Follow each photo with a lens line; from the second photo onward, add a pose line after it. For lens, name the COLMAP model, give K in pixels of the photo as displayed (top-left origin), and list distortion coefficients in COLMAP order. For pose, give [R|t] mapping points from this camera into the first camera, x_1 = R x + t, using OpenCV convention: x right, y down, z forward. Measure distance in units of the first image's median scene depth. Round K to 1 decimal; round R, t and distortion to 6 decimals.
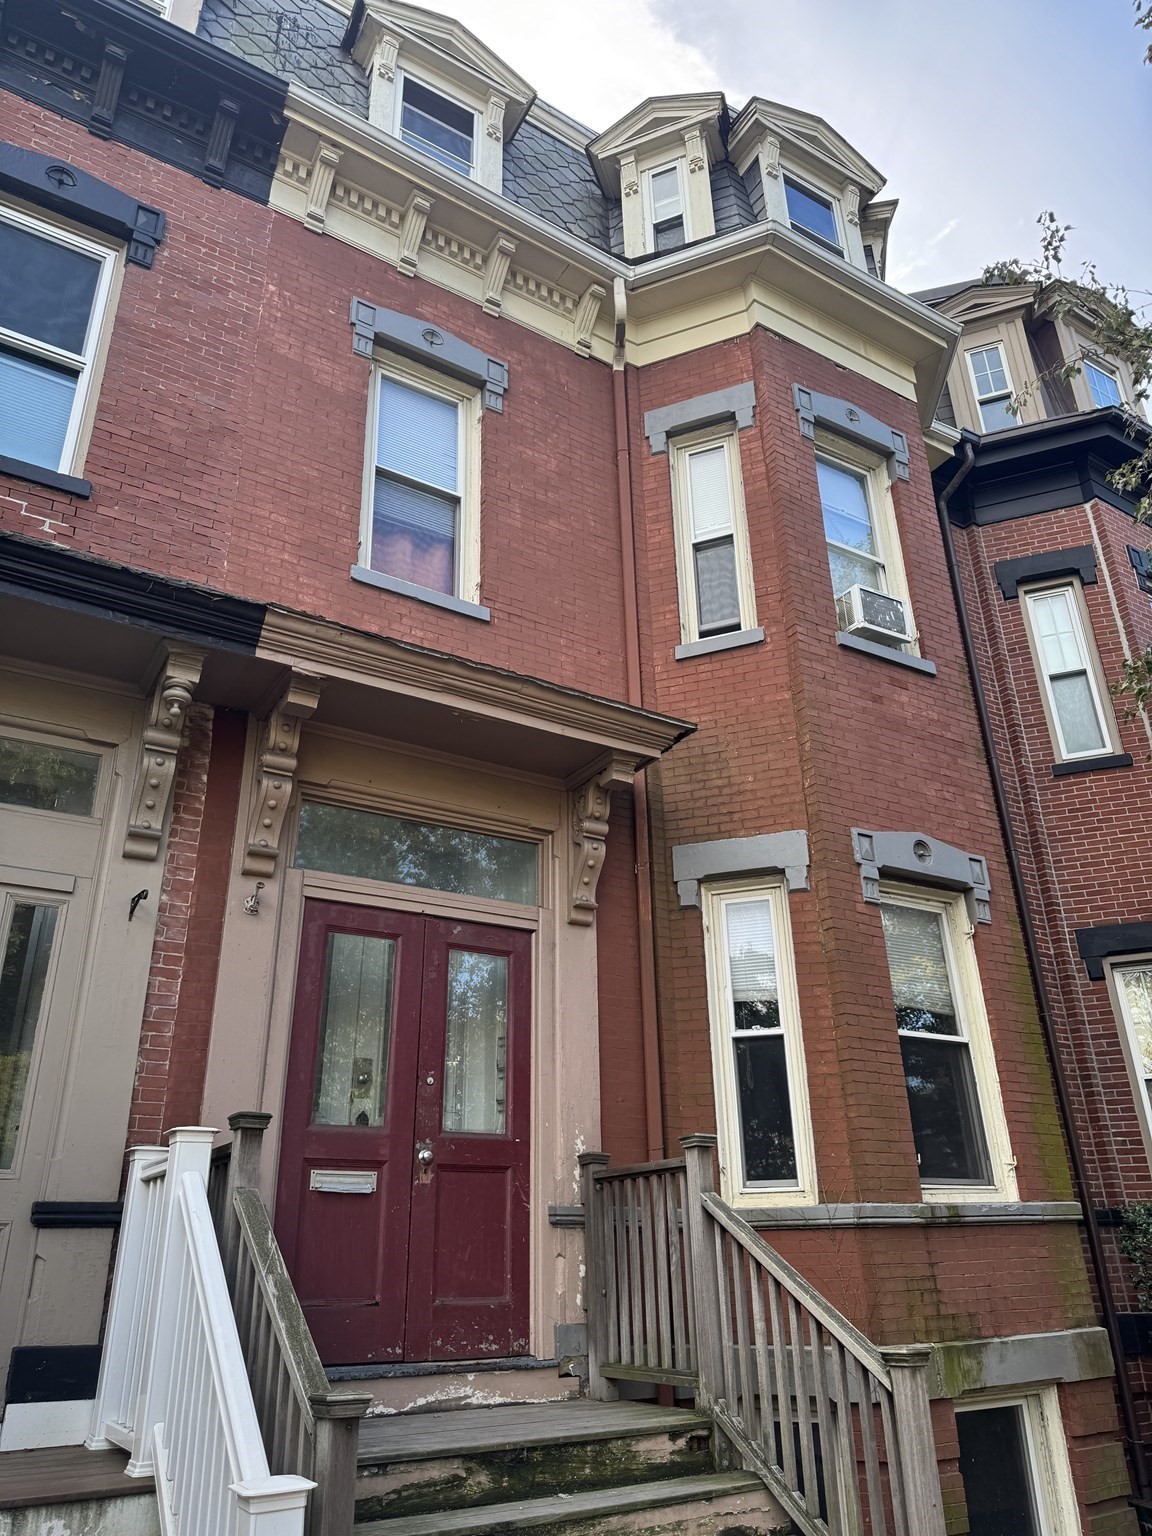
lens RADIAL K [[1081.7, 0, 579.9], [0, 1081.7, 763.0], [0, 0, 1]] dist [0.090474, -0.117222]
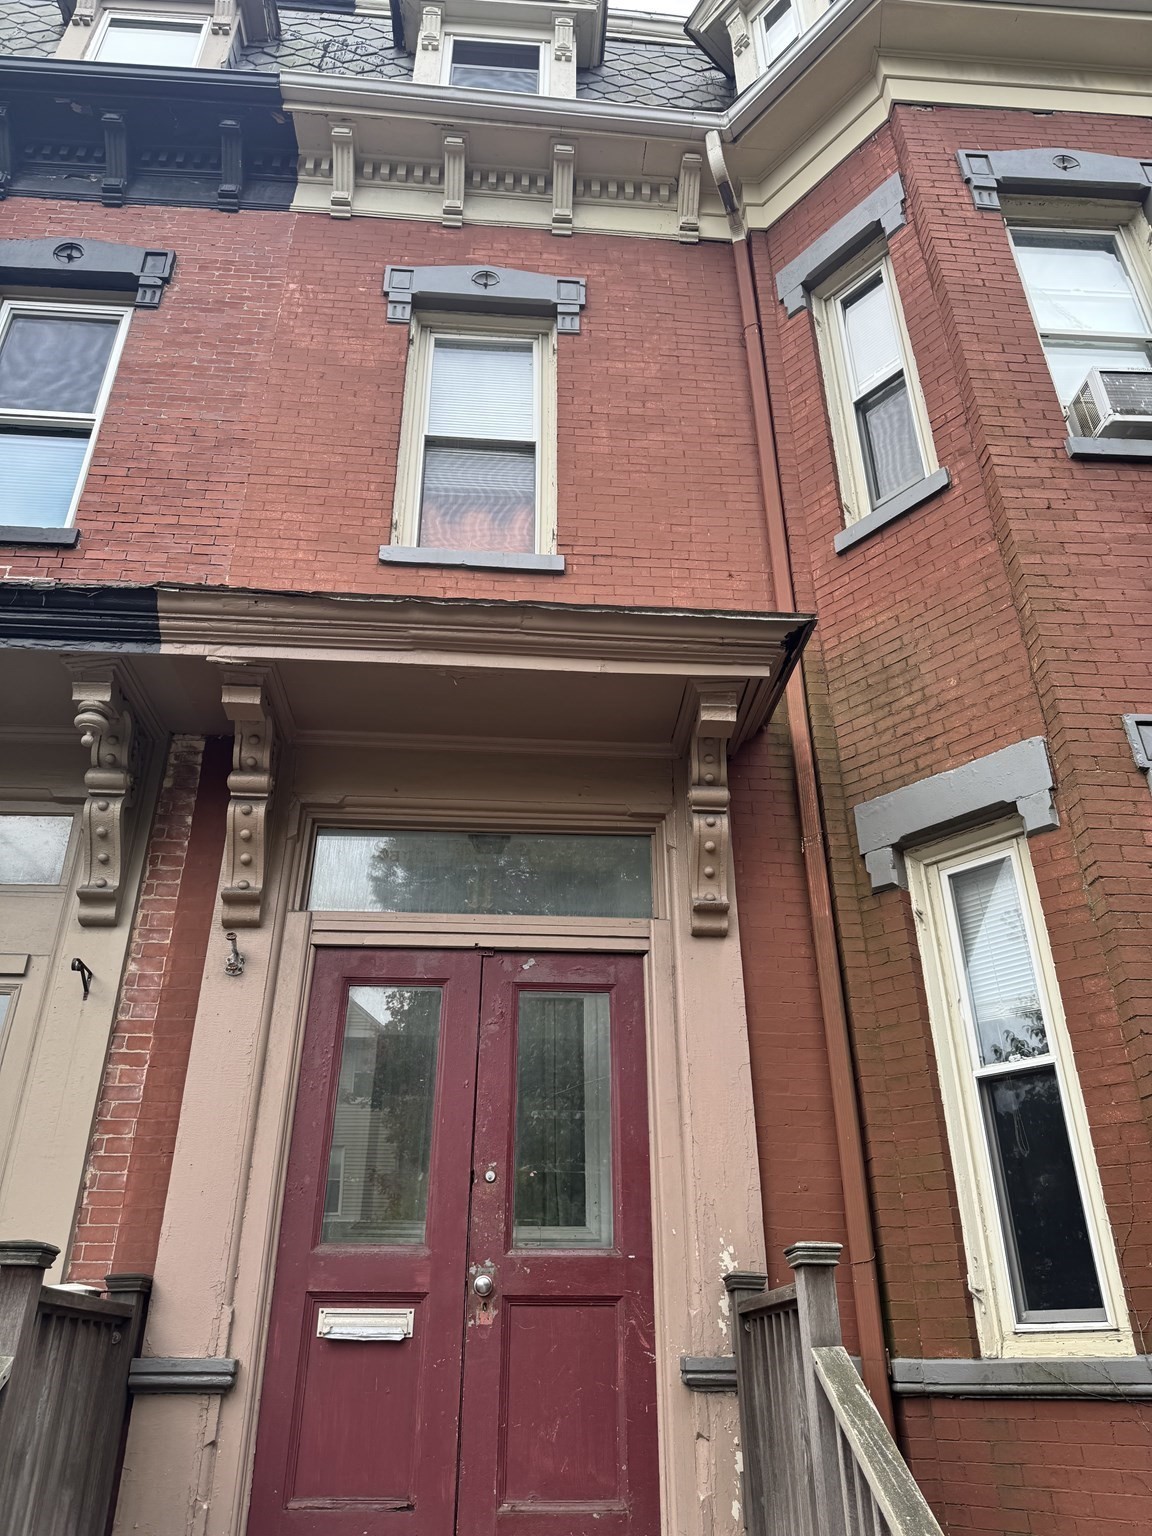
lens RADIAL K [[1084.4, 0, 576.0], [0, 1084.4, 768.0], [0, 0, 1]] dist [0.068192, -0.091943]
pose [[0.886590, -0.211363, -0.411441, 0.226943], [0.181654, 0.977131, -0.110530, 0.101899], [0.425393, 0.023255, 0.904710, 0.313501]]
